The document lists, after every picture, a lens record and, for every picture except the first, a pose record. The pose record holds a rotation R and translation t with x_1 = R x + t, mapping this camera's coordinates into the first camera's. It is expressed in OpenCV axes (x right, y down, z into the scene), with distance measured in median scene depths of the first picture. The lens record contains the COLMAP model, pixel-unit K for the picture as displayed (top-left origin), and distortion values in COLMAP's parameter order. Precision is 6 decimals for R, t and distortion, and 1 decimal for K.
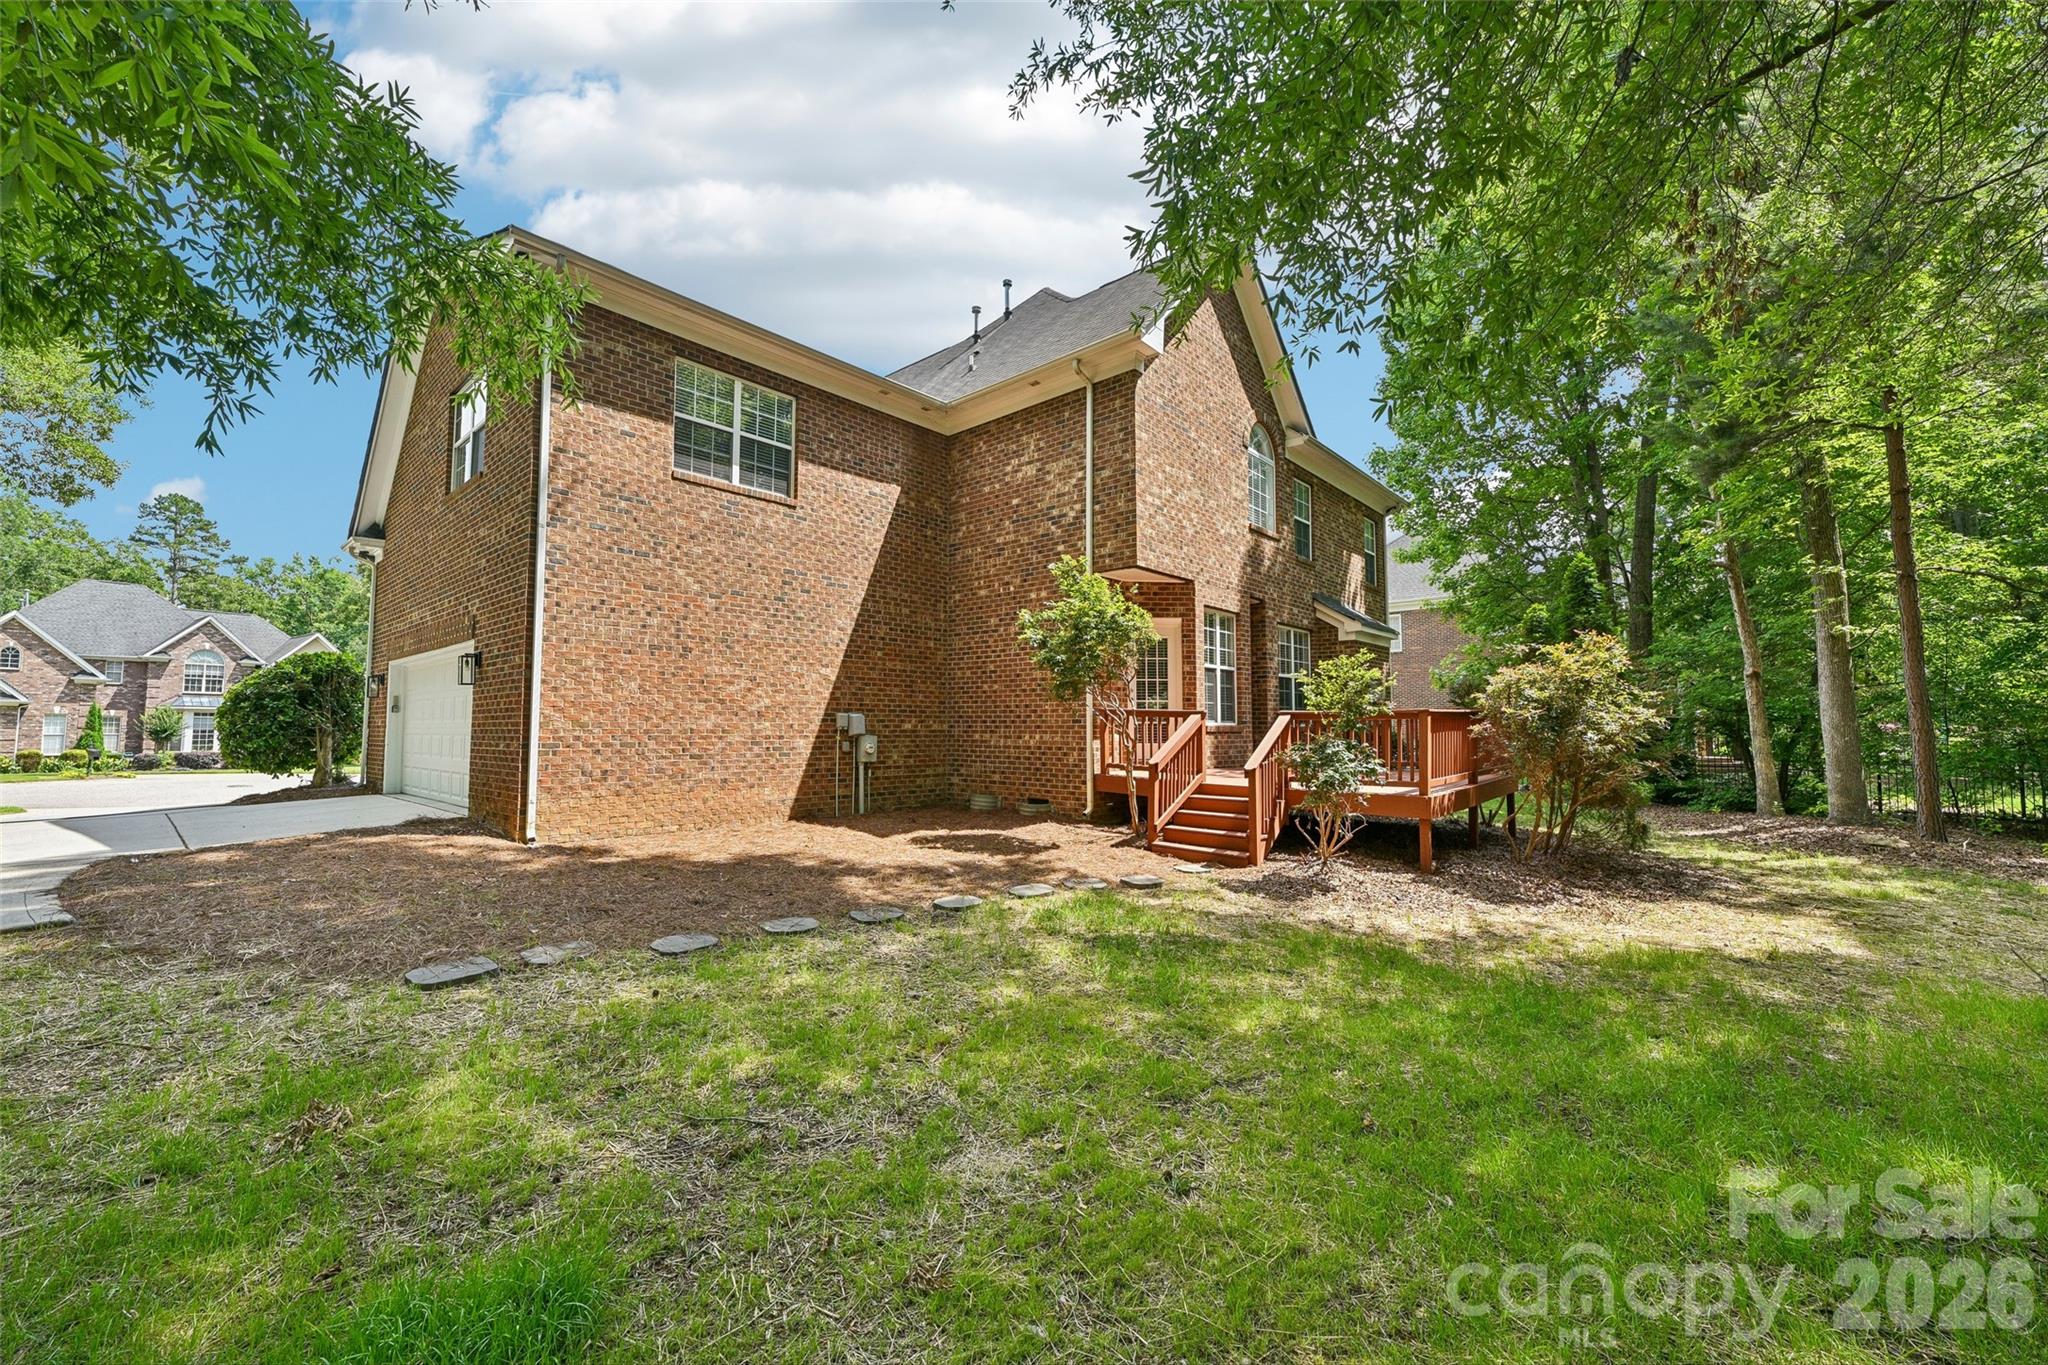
lens RADIAL K [[807.1, 0, 1022.9], [0, 807.1, 683.5], [0, 0, 1]] dist [0.002212, -0.000304]
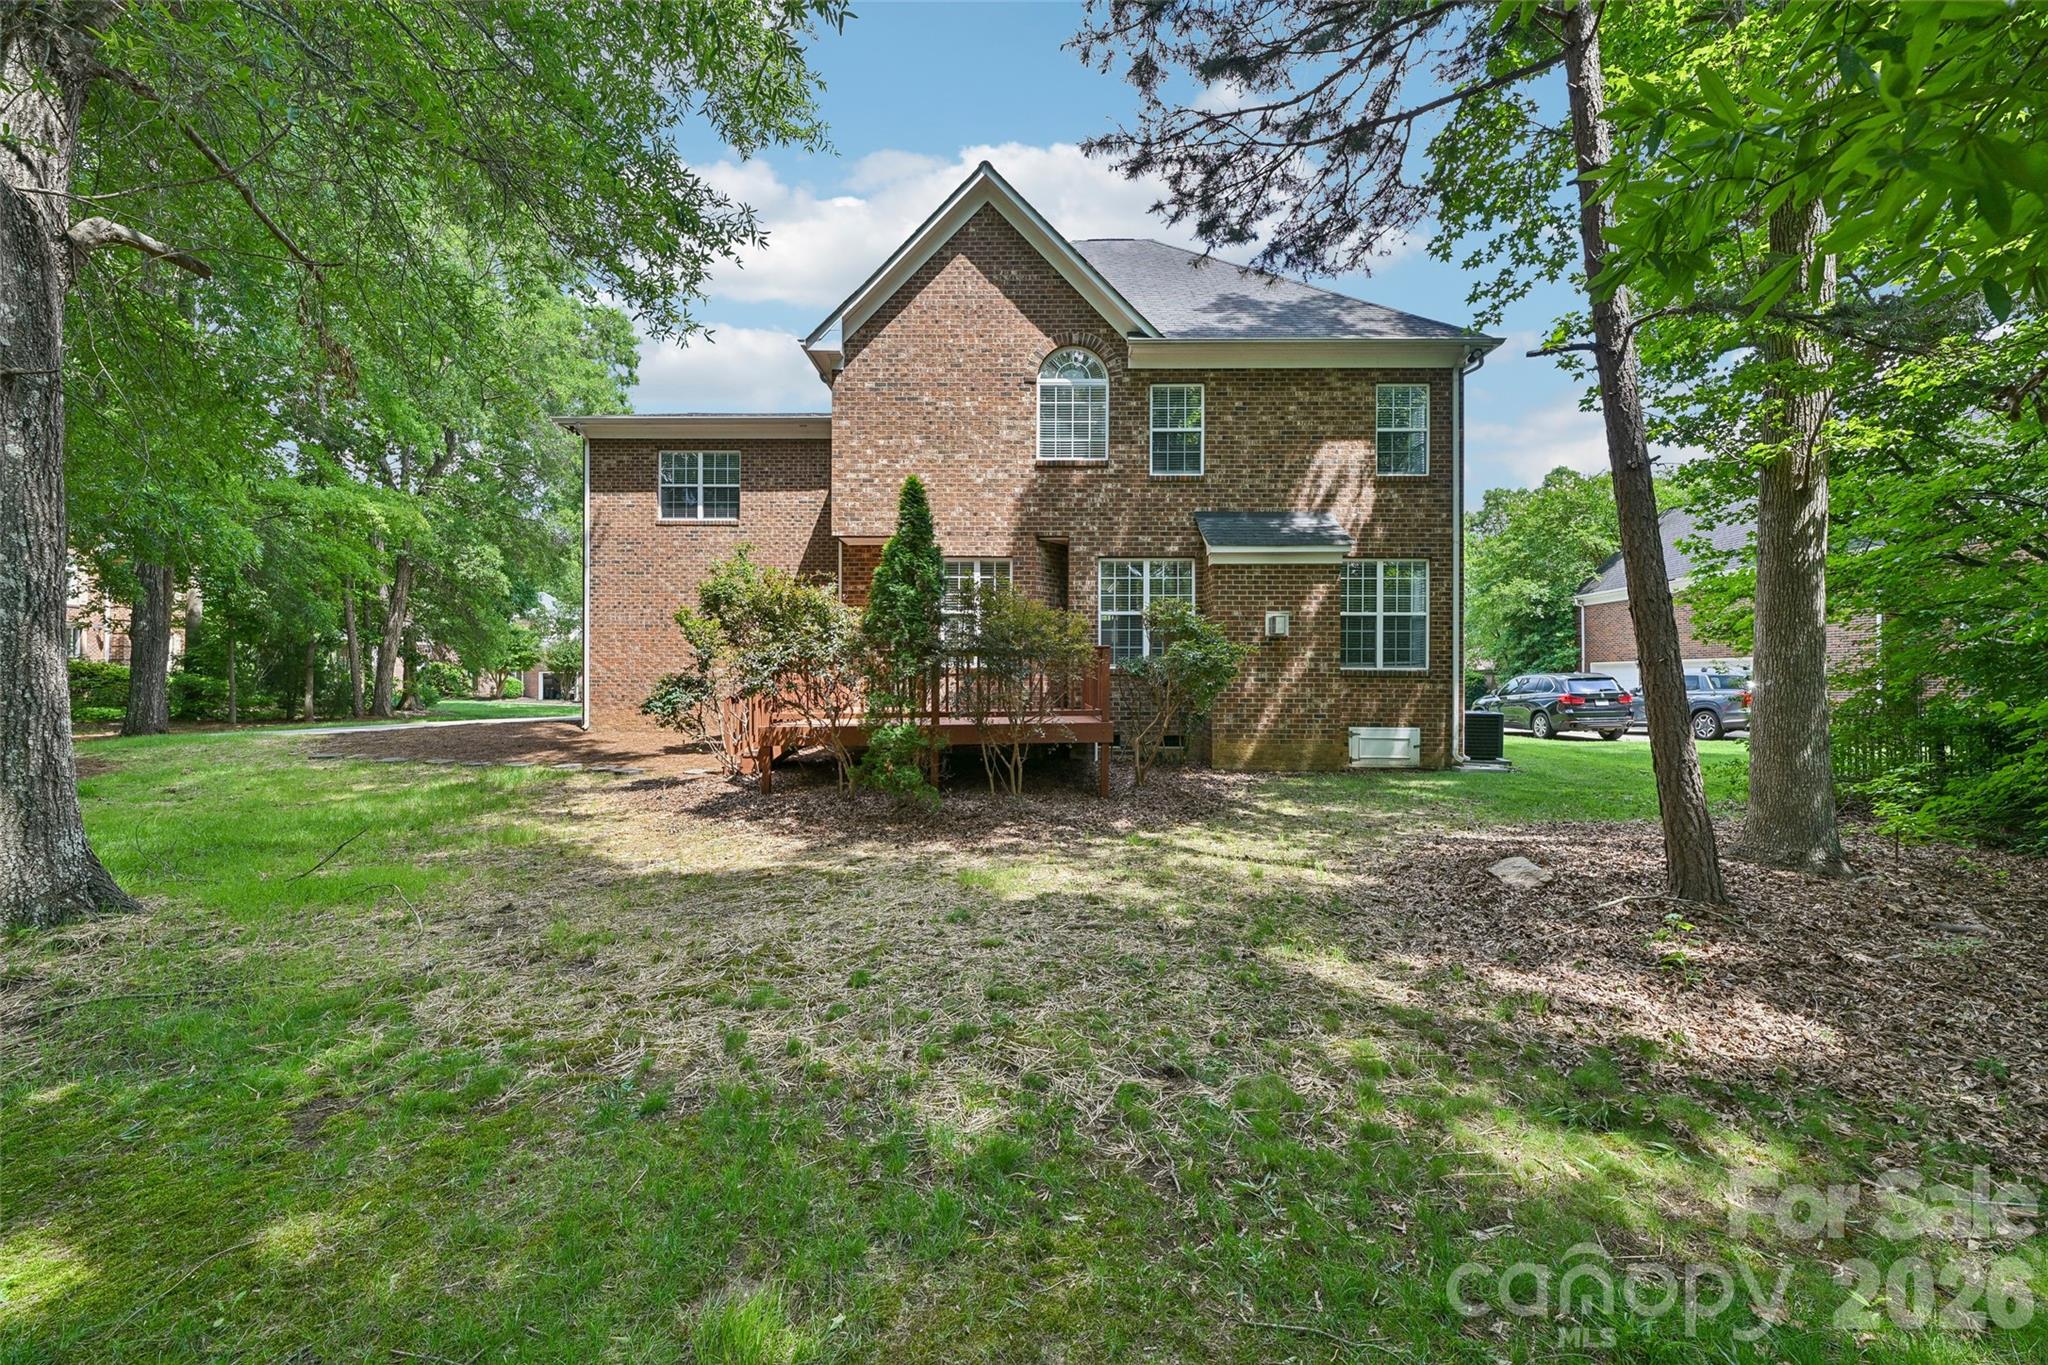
lens RADIAL K [[807.1, 0, 1023.0], [0, 807.1, 681.0], [0, 0, 1]] dist [0.002212, -0.000304]
pose [[0.663166, 0.000644, -0.748472, 1.197924], [0.043909, 0.998244, 0.039764, 0.034209], [0.747183, -0.059235, 0.661973, 0.387550]]
